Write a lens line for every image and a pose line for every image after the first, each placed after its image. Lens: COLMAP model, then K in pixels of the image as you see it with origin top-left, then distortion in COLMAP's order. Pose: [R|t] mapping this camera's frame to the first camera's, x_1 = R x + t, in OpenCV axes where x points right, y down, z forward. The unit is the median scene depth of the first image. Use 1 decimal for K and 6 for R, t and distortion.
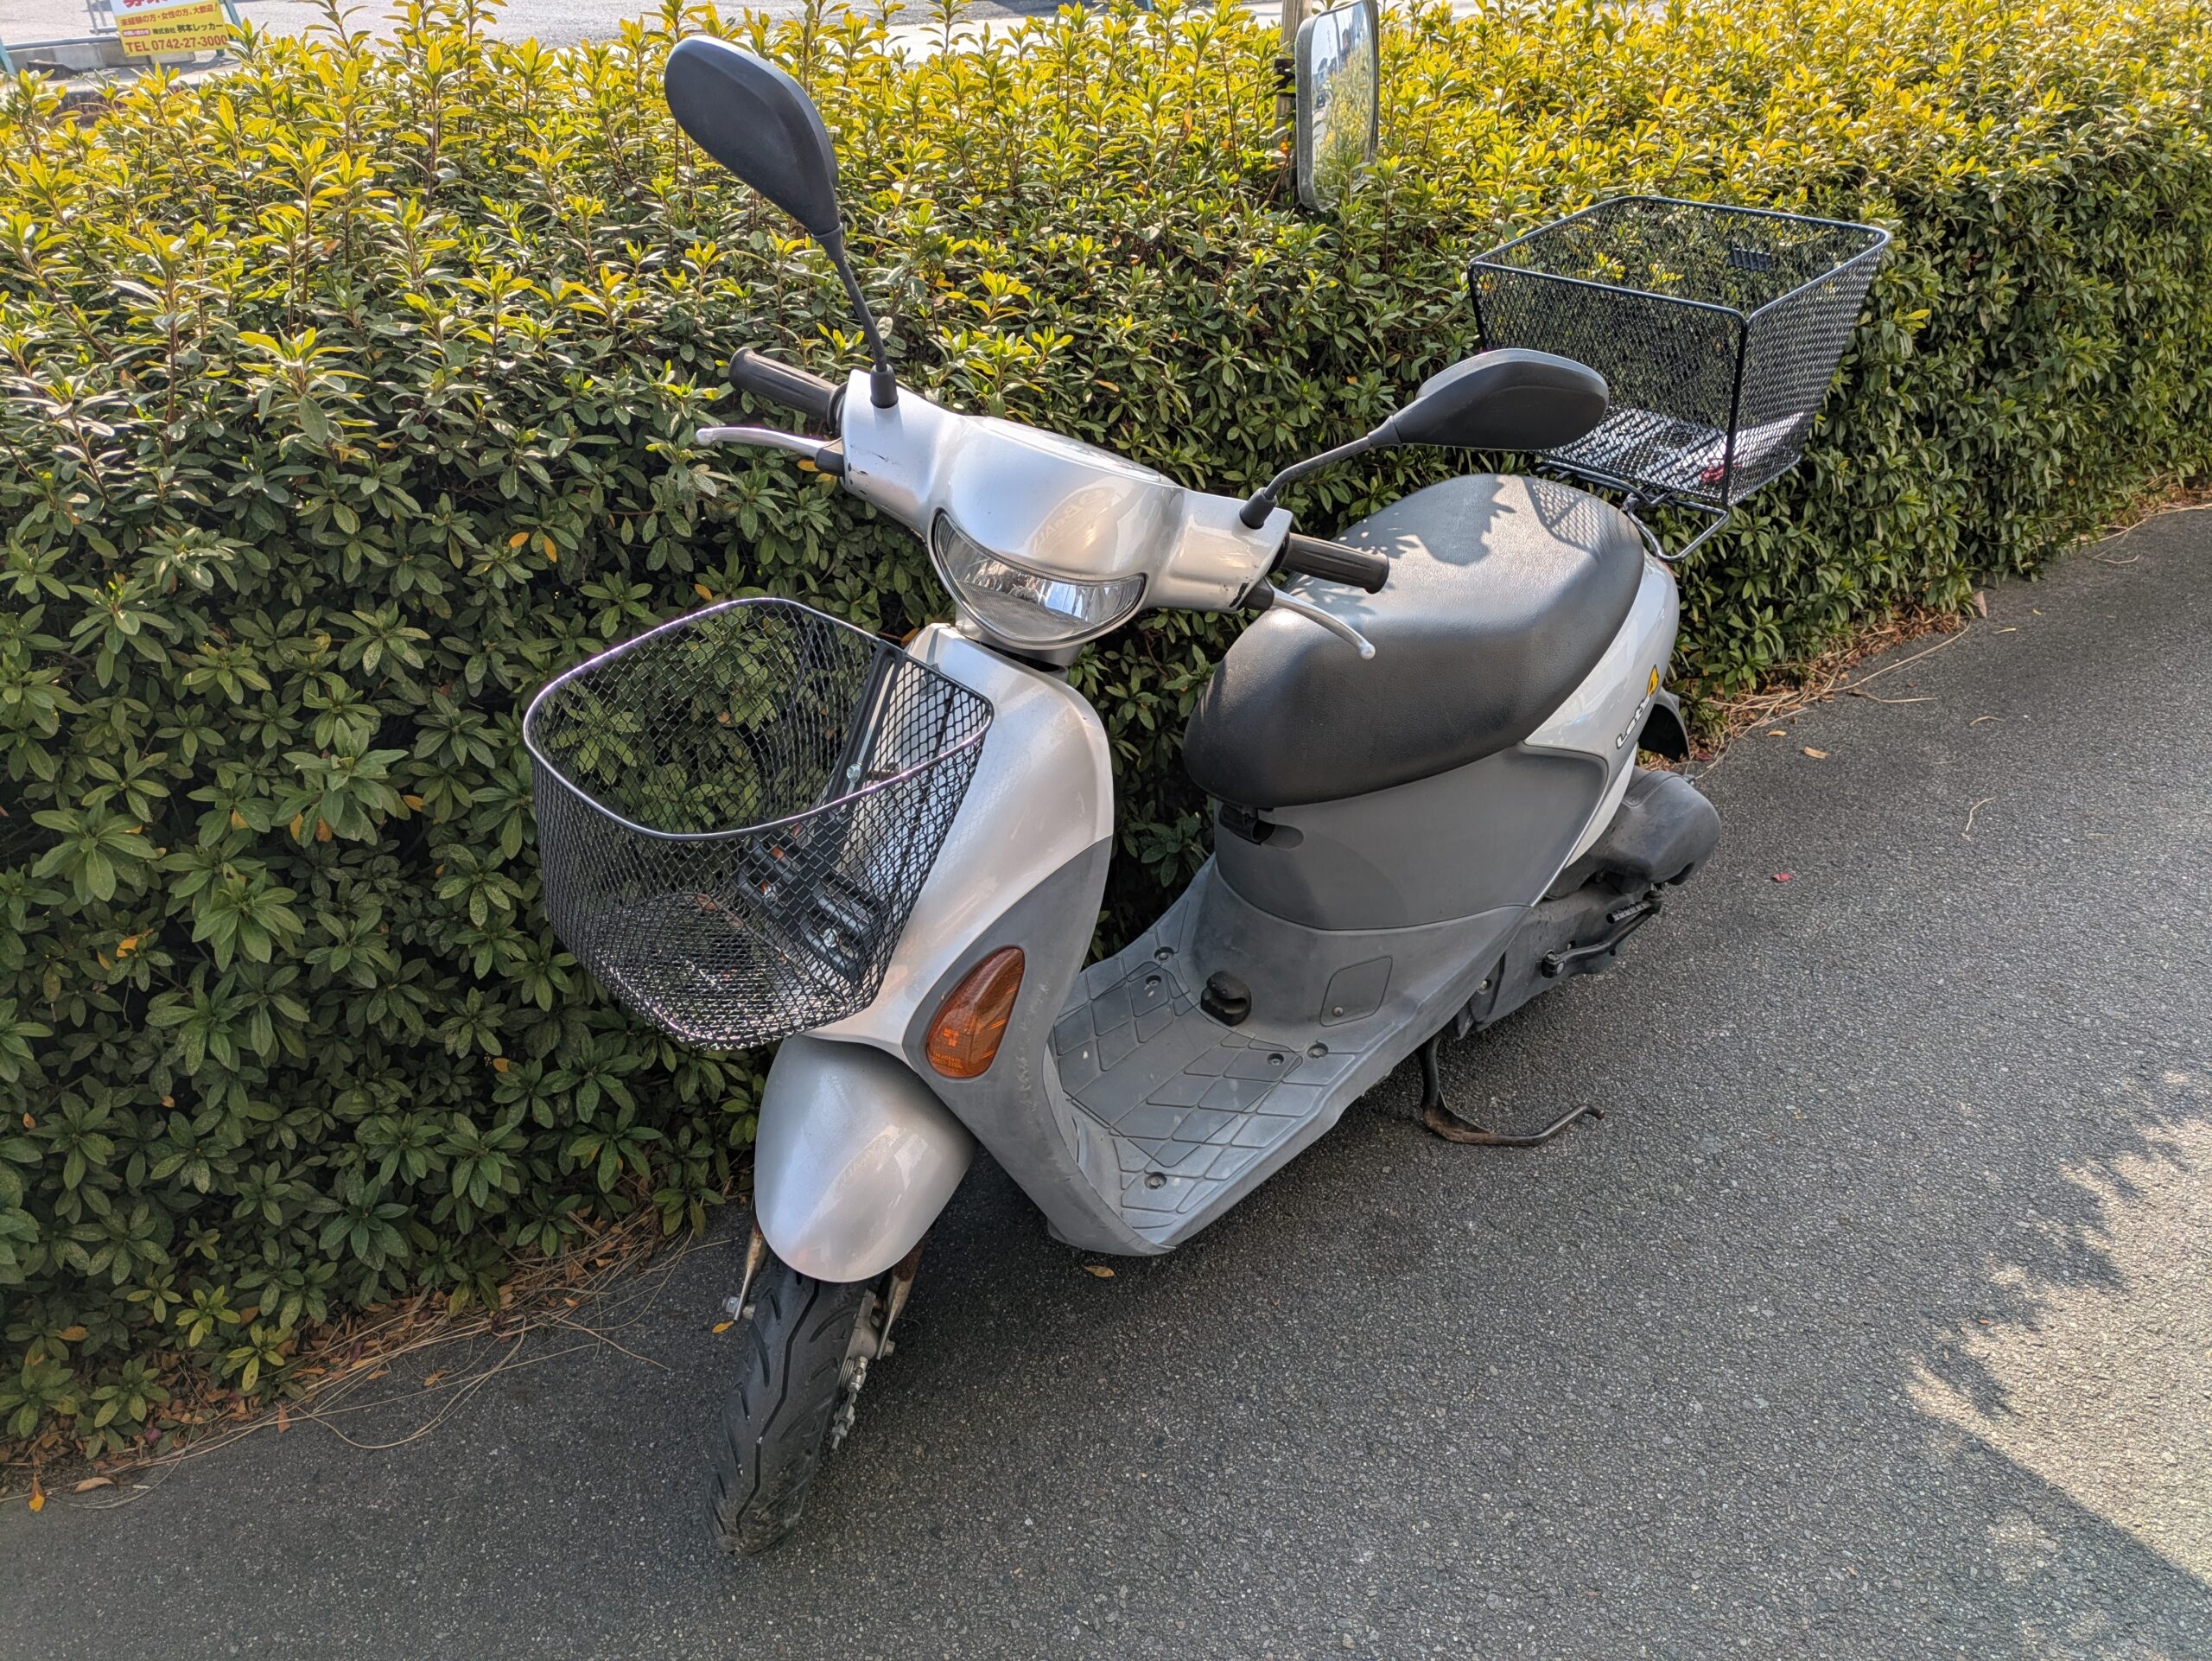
lens RADIAL K [[1640.1, 0, 1110.4], [0, 1640.1, 820.9], [0, 0, 1]] dist [0.042062, -0.034466]
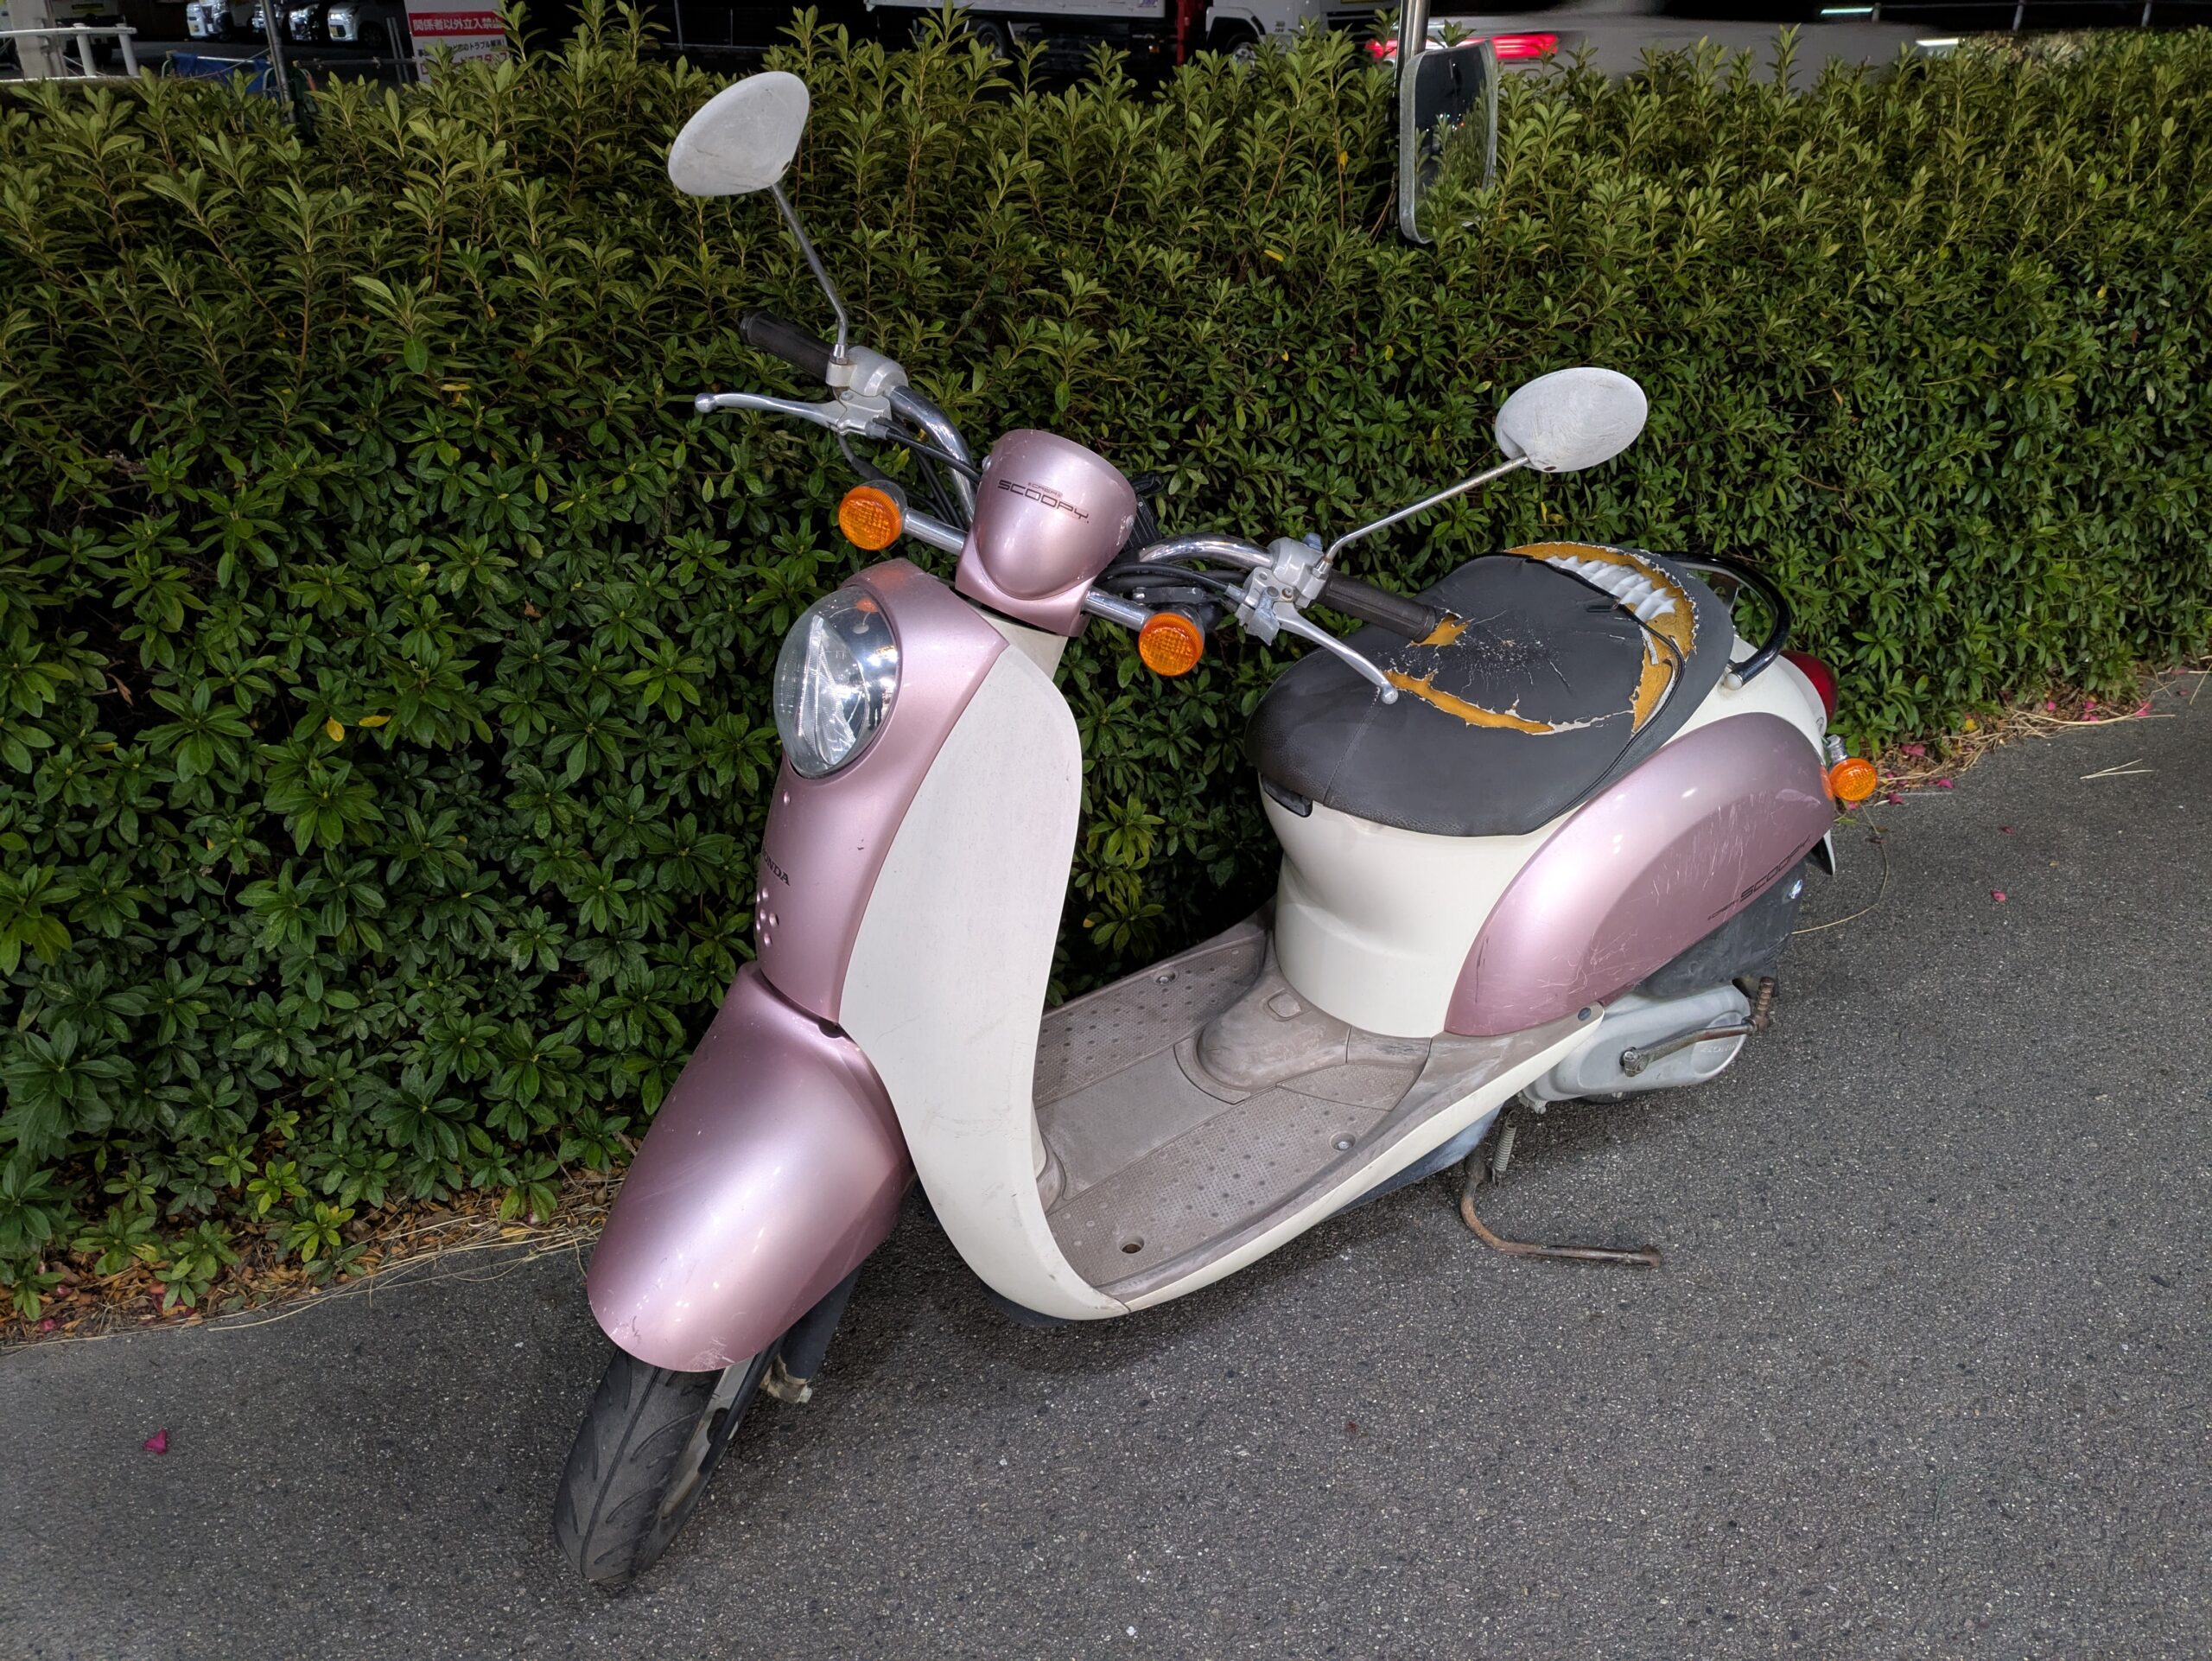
lens RADIAL K [[1640.1, 0, 1115.2], [0, 1640.1, 833.1], [0, 0, 1]] dist [0.042062, -0.034466]
pose [[0.990774, 0.067914, -0.117279, 0.103666], [-0.073723, 0.996221, -0.045918, 0.071970], [0.113717, 0.054141, 0.992037, -0.024284]]
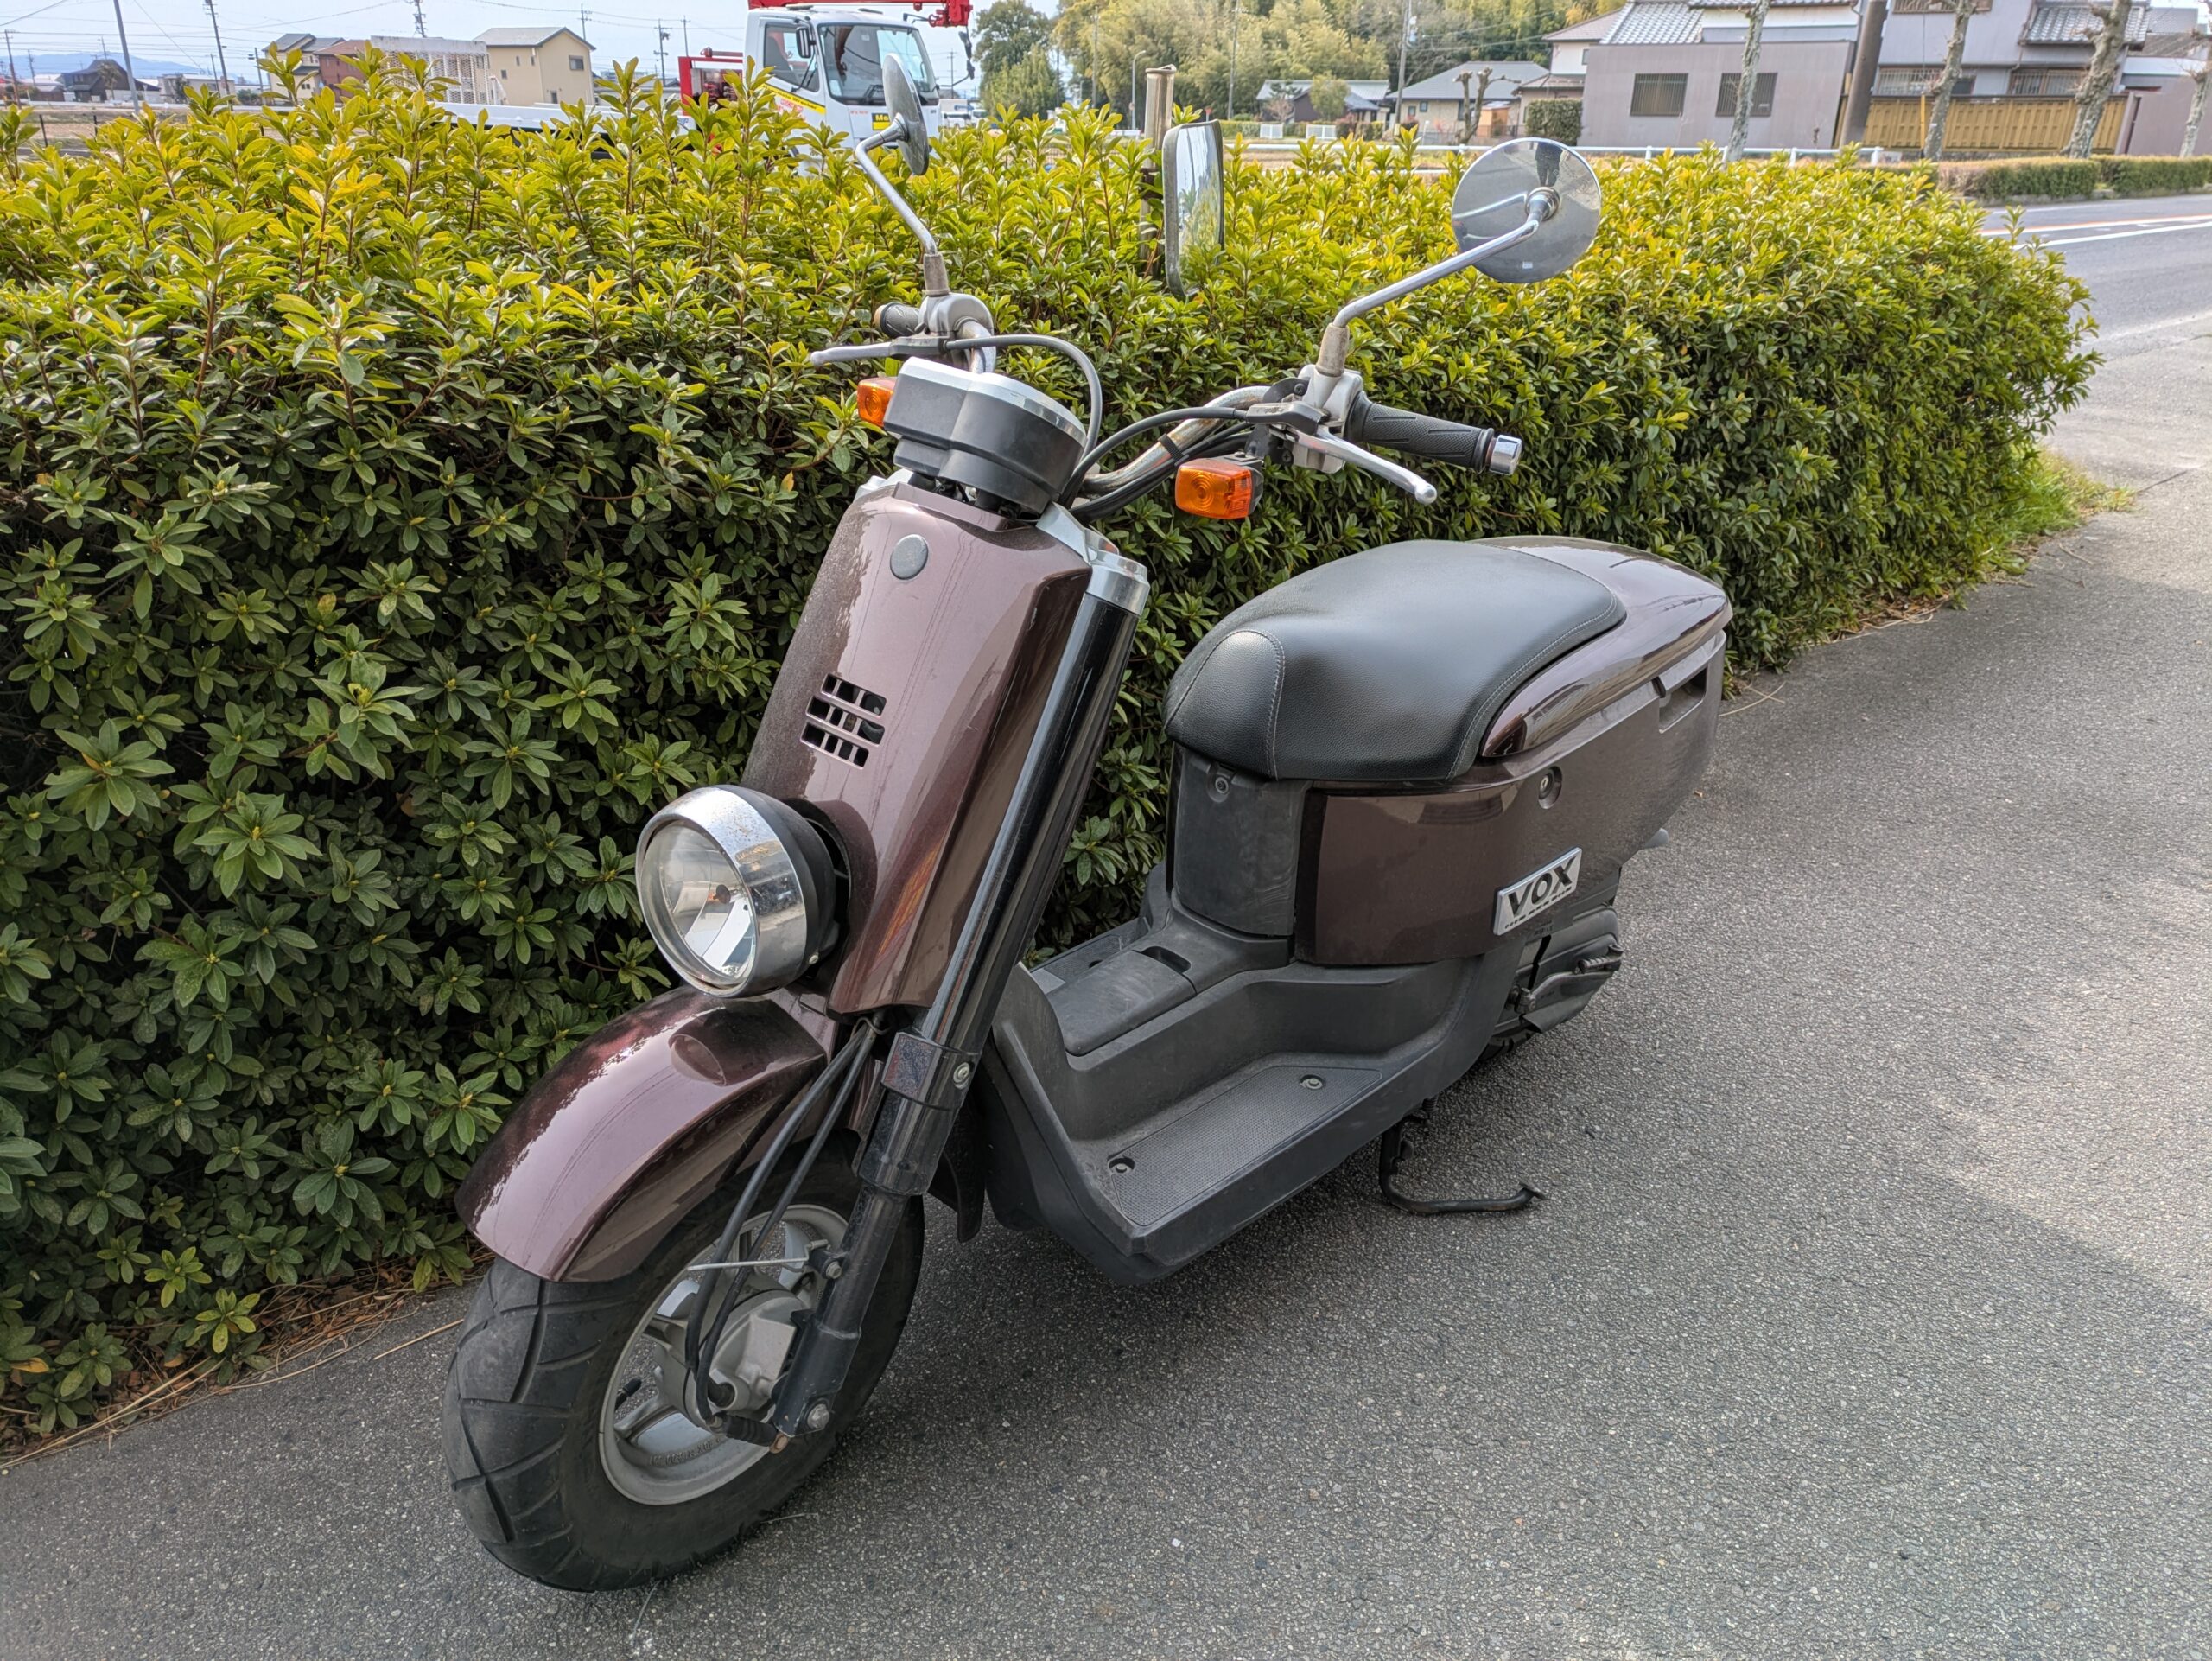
lens RADIAL K [[1640.1, 0, 1105.5], [0, 1640.1, 843.8], [0, 0, 1]] dist [0.042062, -0.034466]
pose [[0.990899, -0.023572, 0.132526, -0.107947], [0.038367, 0.993167, -0.110214, 0.160186], [-0.129023, 0.114295, 0.985033, -0.083428]]
